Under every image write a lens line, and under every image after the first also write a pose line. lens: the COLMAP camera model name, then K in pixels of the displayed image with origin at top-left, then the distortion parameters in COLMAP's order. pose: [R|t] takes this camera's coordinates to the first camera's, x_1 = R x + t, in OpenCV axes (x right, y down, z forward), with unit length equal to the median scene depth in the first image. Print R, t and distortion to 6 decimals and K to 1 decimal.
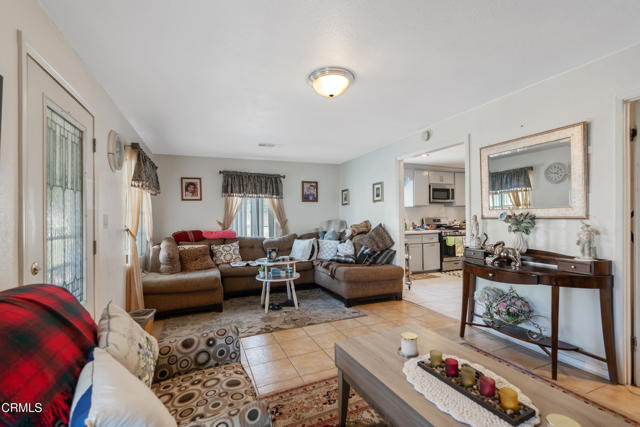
lens RADIAL K [[292.5, 0, 332.0], [0, 292.5, 215.2], [0, 0, 1]] dist [-0.001032, -0.000124]
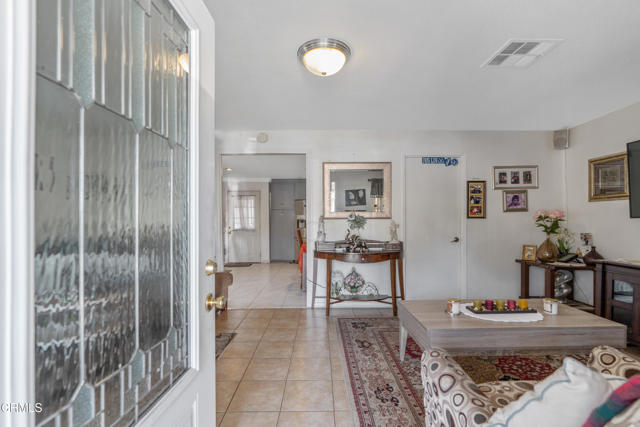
lens RADIAL K [[281.4, 0, 320.2], [0, 281.4, 219.2], [0, 0, 1]] dist [-0.000852, -0.000136]
pose [[0.413193, 0.013513, 0.910543, -0.290628], [-0.006132, 0.999909, -0.012056, 0.014224], [-0.910623, -0.000602, 0.413238, 0.251946]]
